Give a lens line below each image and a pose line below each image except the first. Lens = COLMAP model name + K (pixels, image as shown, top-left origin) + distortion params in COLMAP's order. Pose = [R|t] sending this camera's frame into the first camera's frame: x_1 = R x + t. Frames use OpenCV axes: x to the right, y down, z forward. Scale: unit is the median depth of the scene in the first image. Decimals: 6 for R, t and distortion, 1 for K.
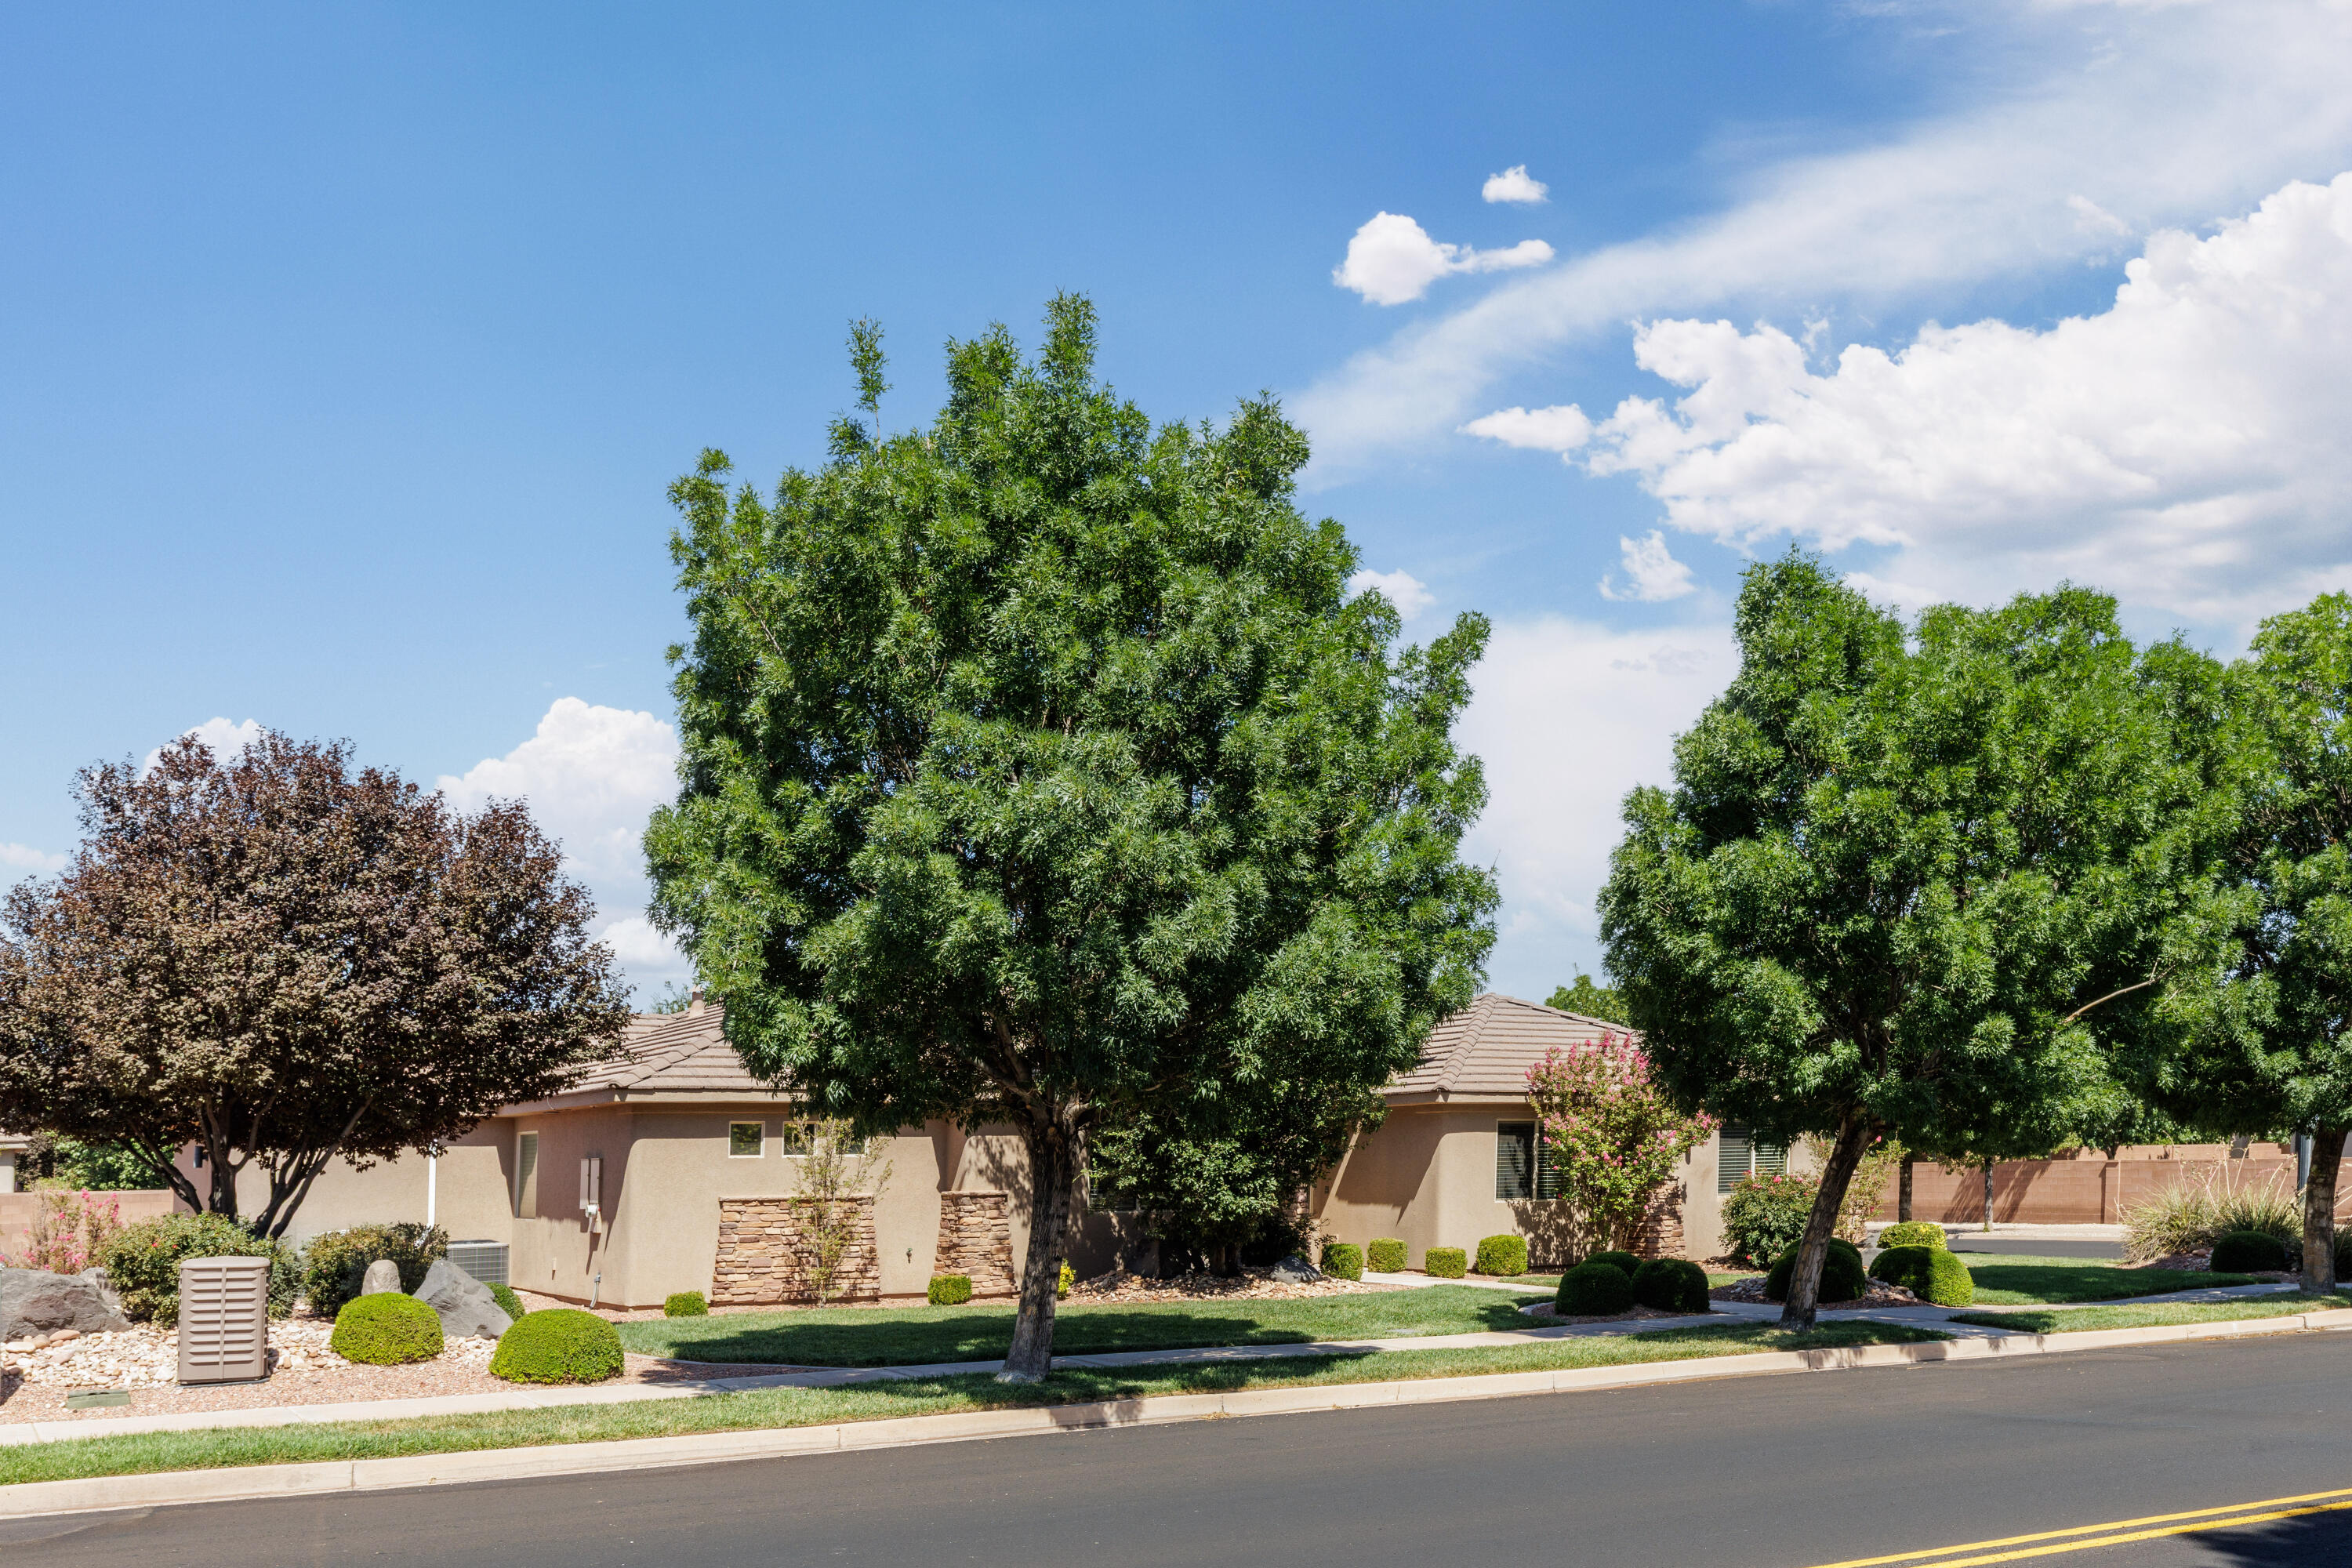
lens RADIAL K [[2113.2, 0, 1176.3], [0, 2113.2, 781.2], [0, 0, 1]] dist [-0.015750, -0.008981]
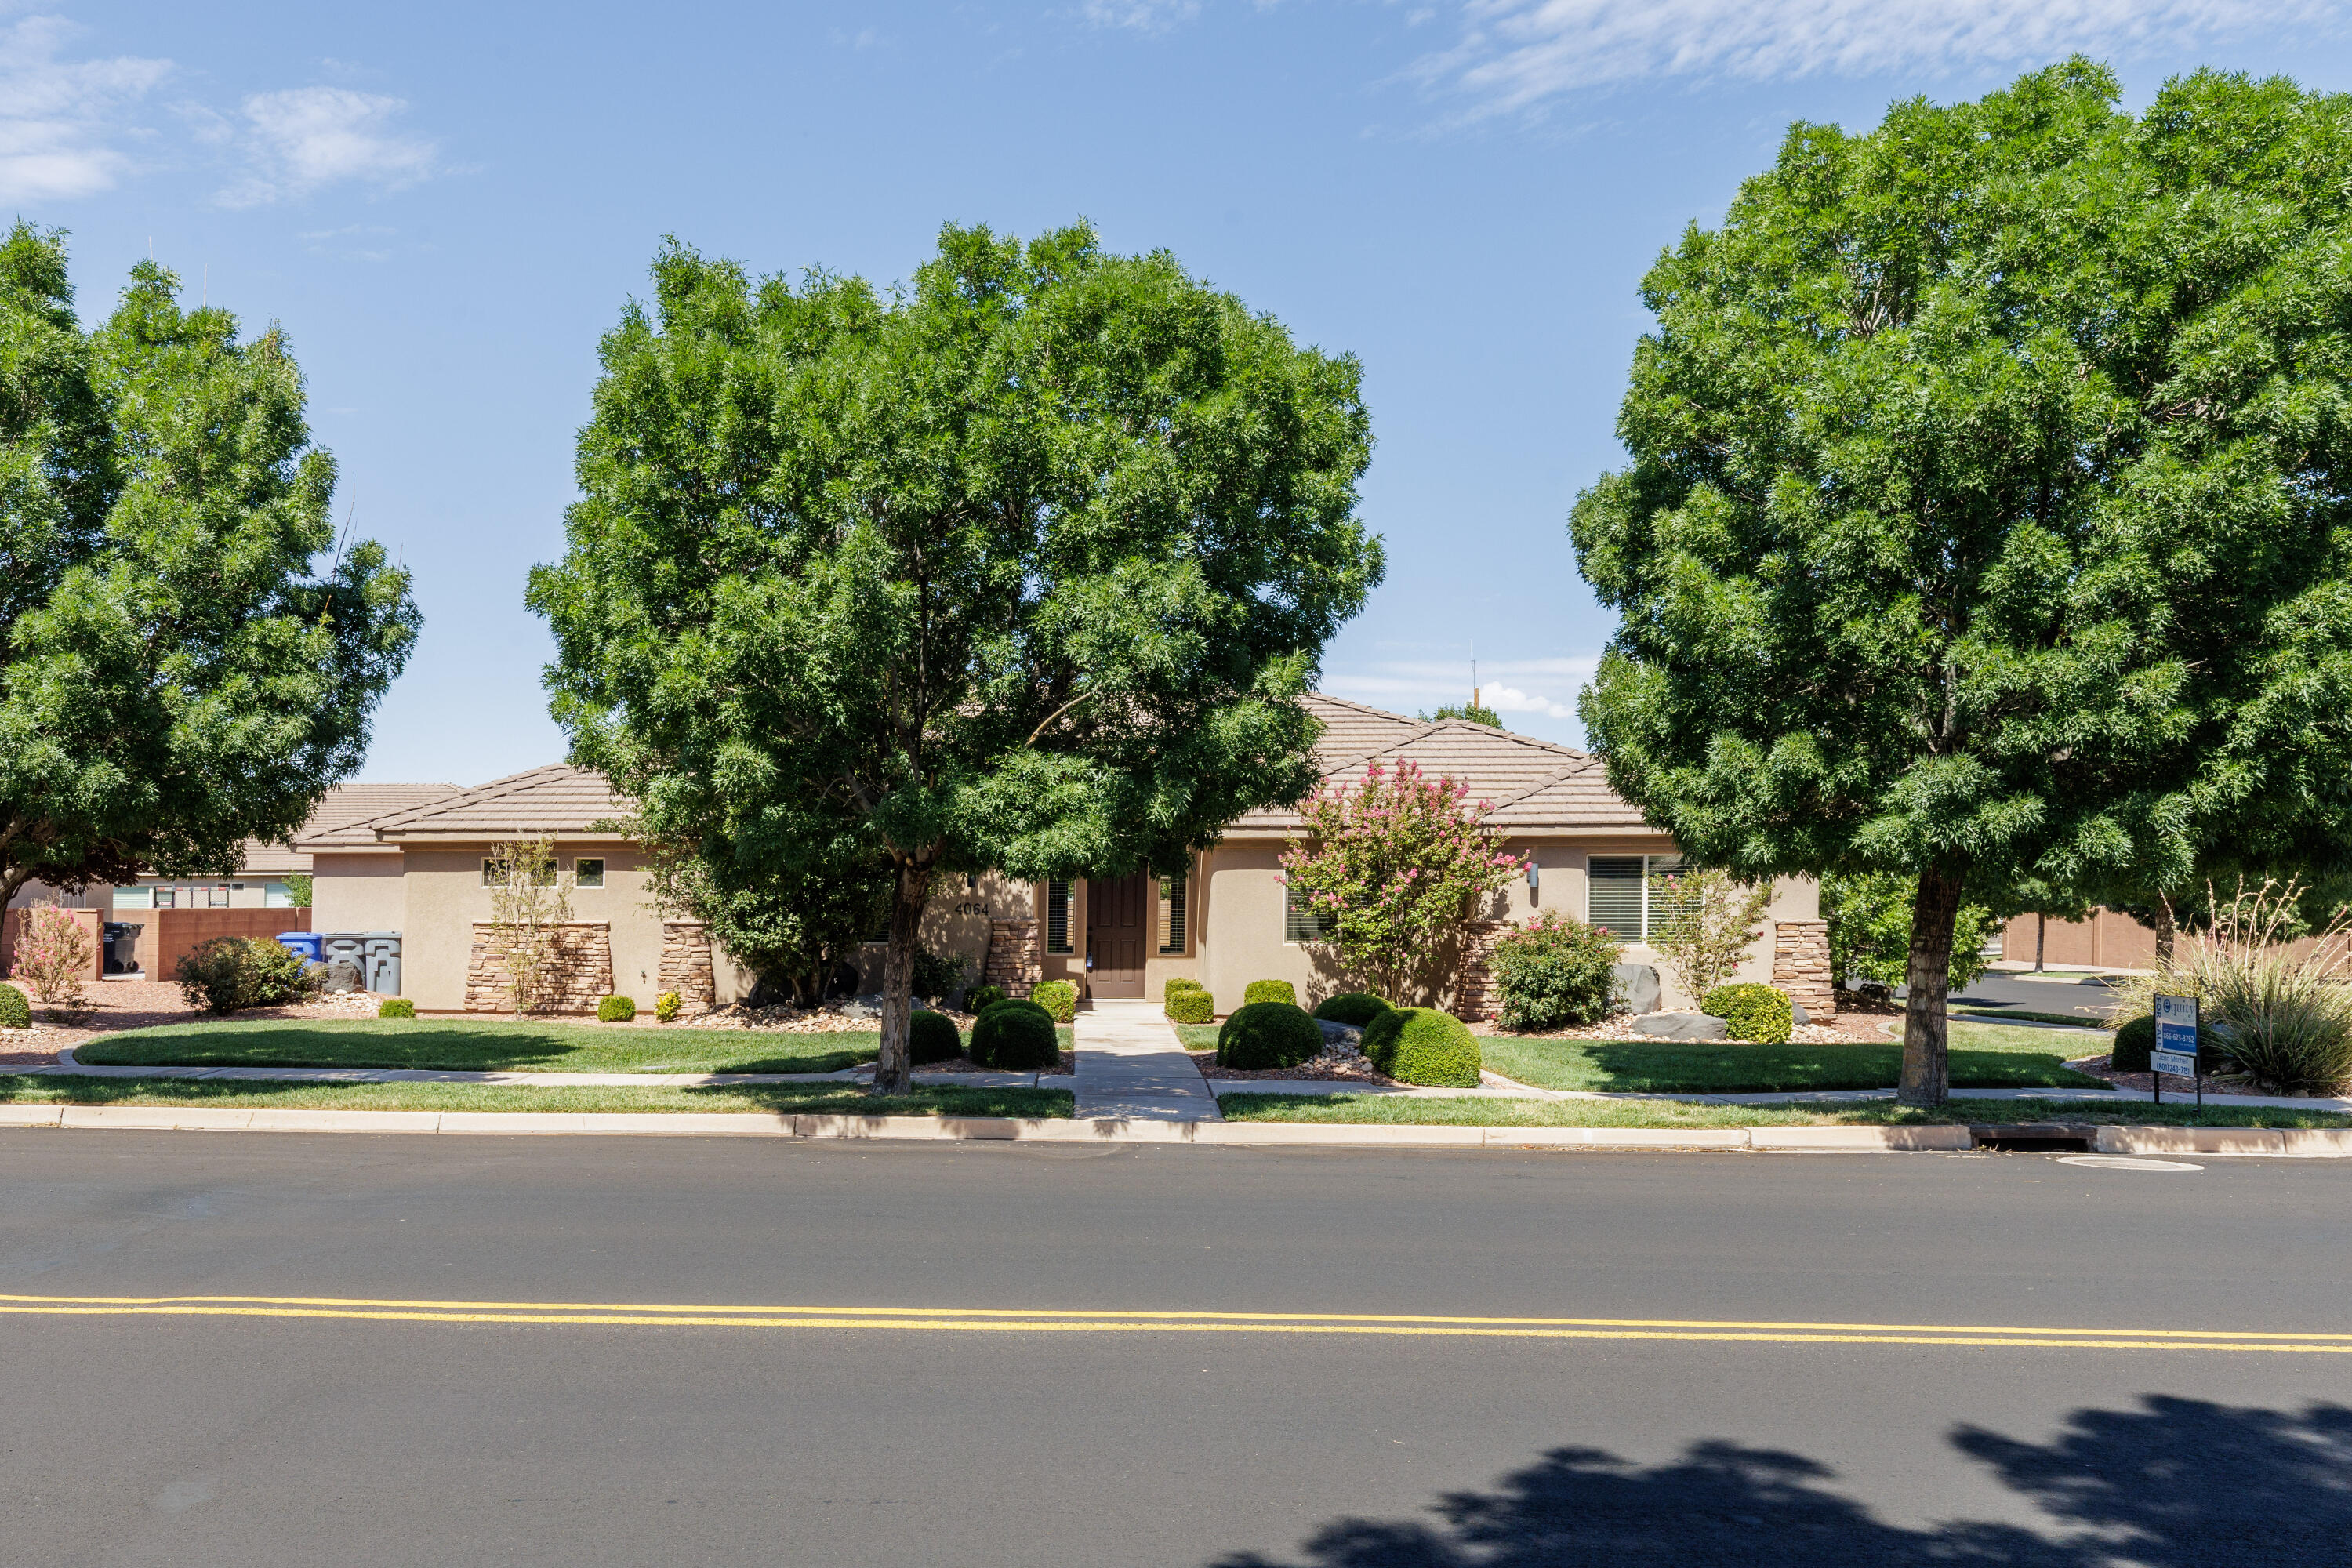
lens RADIAL K [[1941.5, 0, 1179.1], [0, 1941.5, 792.9], [0, 0, 1]] dist [-0.006271, -0.005834]
pose [[0.841776, -0.014901, -0.539621, 0.673621], [0.084193, 0.991010, 0.103970, 0.047434], [0.533221, -0.132952, 0.835463, 0.316766]]
